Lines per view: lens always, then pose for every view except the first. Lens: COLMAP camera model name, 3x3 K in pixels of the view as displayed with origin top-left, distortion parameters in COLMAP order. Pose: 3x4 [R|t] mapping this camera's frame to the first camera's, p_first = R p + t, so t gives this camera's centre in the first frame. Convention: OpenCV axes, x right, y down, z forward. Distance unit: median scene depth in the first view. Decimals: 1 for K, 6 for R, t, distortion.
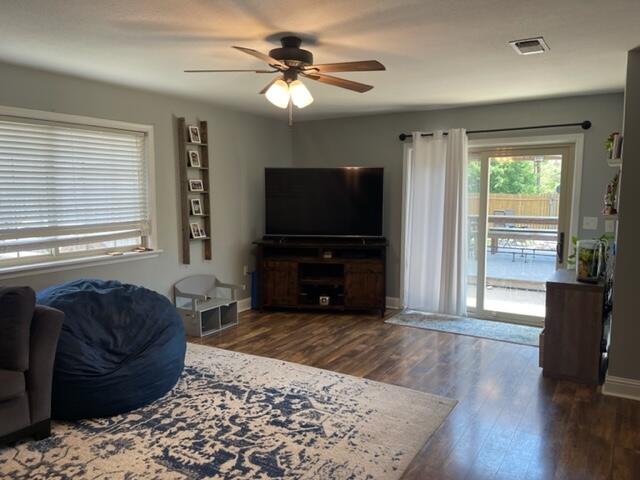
lens RADIAL K [[483.9, 0, 325.8], [0, 483.9, 243.9], [0, 0, 1]] dist [0.071243, -0.080516]
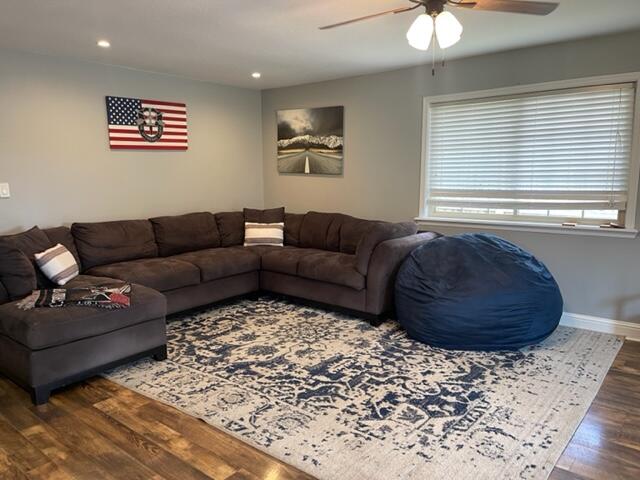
lens RADIAL K [[483.9, 0, 319.0], [0, 483.9, 244.0], [0, 0, 1]] dist [0.071243, -0.080516]
pose [[-0.150348, 0.146176, -0.977767, 0.670641], [-0.097930, 0.981943, 0.161859, -0.055958], [0.983771, 0.120088, -0.133318, 0.784353]]
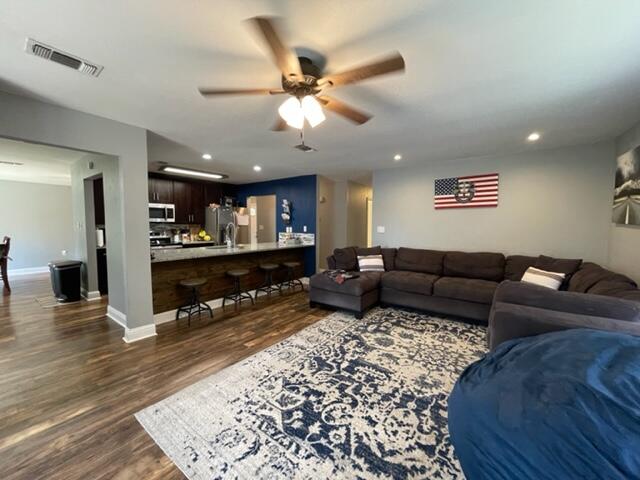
lens RADIAL K [[257.6, 0, 318.1], [0, 257.6, 240.0], [0, 0, 1]] dist [-0.003061, 0.000781]
pose [[-0.994612, -0.013552, 0.102774, -0.135752], [0.004149, 0.985420, 0.170087, -0.105000], [-0.103580, 0.169597, -0.980055, 1.296848]]
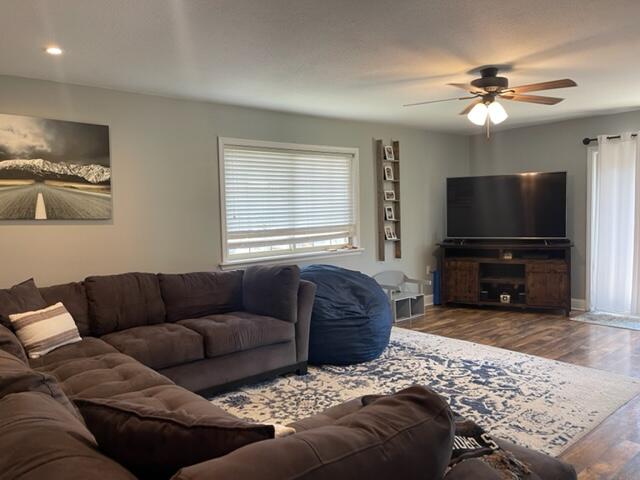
lens RADIAL K [[483.9, 0, 318.1], [0, 483.9, 239.7], [0, 0, 1]] dist [0.071243, -0.080516]
pose [[0.945133, -0.007358, -0.326602, -0.063113], [-0.006513, 0.999123, -0.041357, 0.054120], [0.326620, 0.041215, 0.944257, -0.241067]]
